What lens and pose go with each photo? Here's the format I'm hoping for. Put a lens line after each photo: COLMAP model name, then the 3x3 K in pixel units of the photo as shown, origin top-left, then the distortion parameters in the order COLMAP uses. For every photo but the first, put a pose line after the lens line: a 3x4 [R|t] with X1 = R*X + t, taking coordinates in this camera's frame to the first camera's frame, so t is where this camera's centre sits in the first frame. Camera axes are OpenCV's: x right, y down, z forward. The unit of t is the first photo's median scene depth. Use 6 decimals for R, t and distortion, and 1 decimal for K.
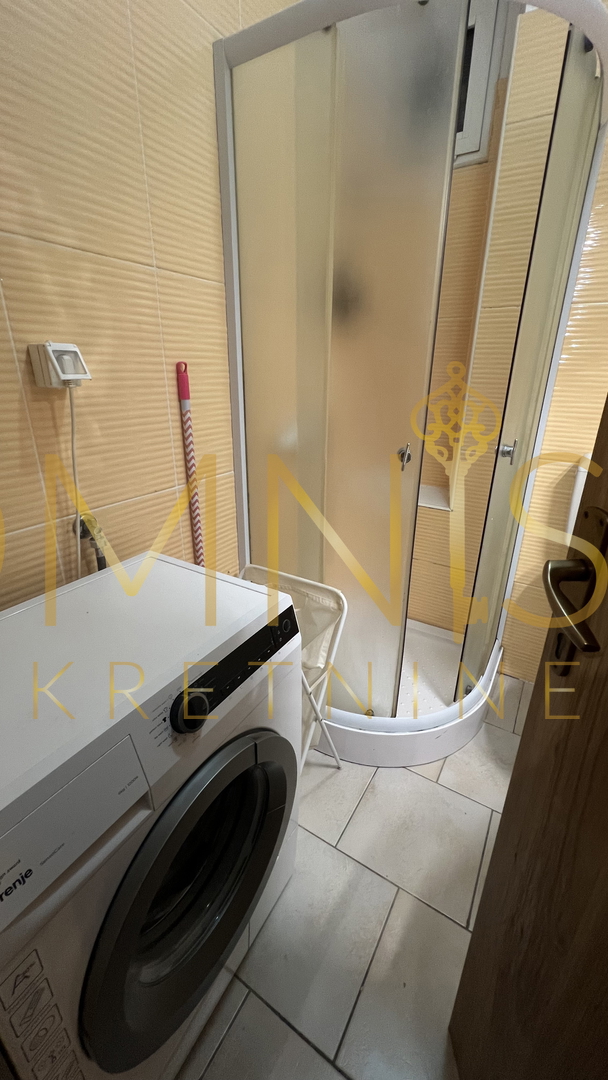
lens RADIAL K [[431.1, 0, 306.6], [0, 431.1, 538.4], [0, 0, 1]] dist [-0.000396, -0.000036]
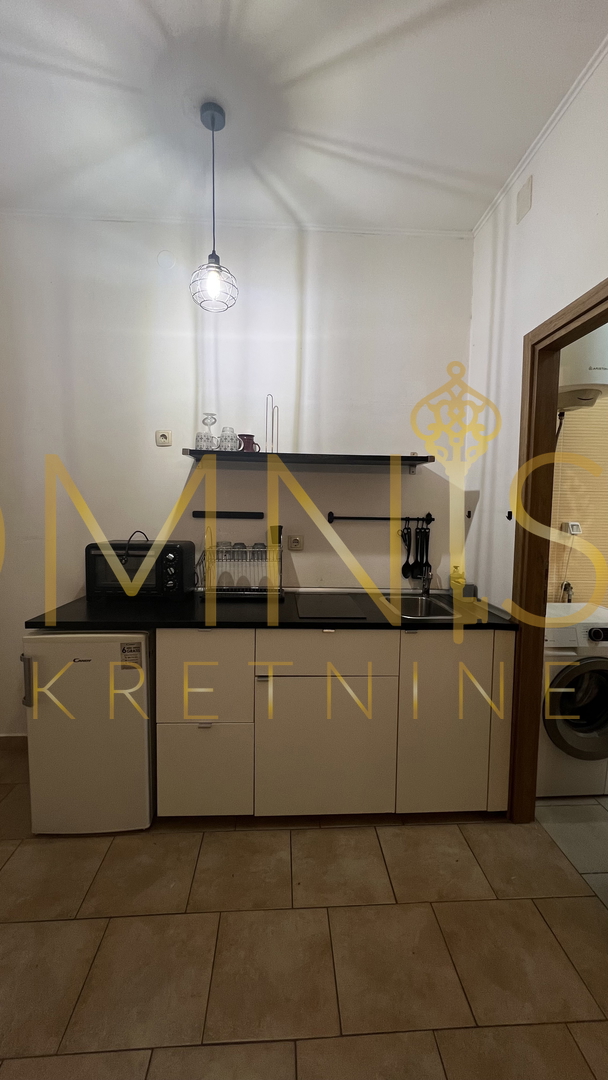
lens RADIAL K [[431.1, 0, 306.6], [0, 431.1, 538.4], [0, 0, 1]] dist [-0.000396, -0.000036]
pose [[0.573815, 0.057517, -0.816963, 0.837850], [-0.313672, 0.936902, -0.154354, 0.713568], [0.756536, 0.344829, 0.555649, -2.074045]]
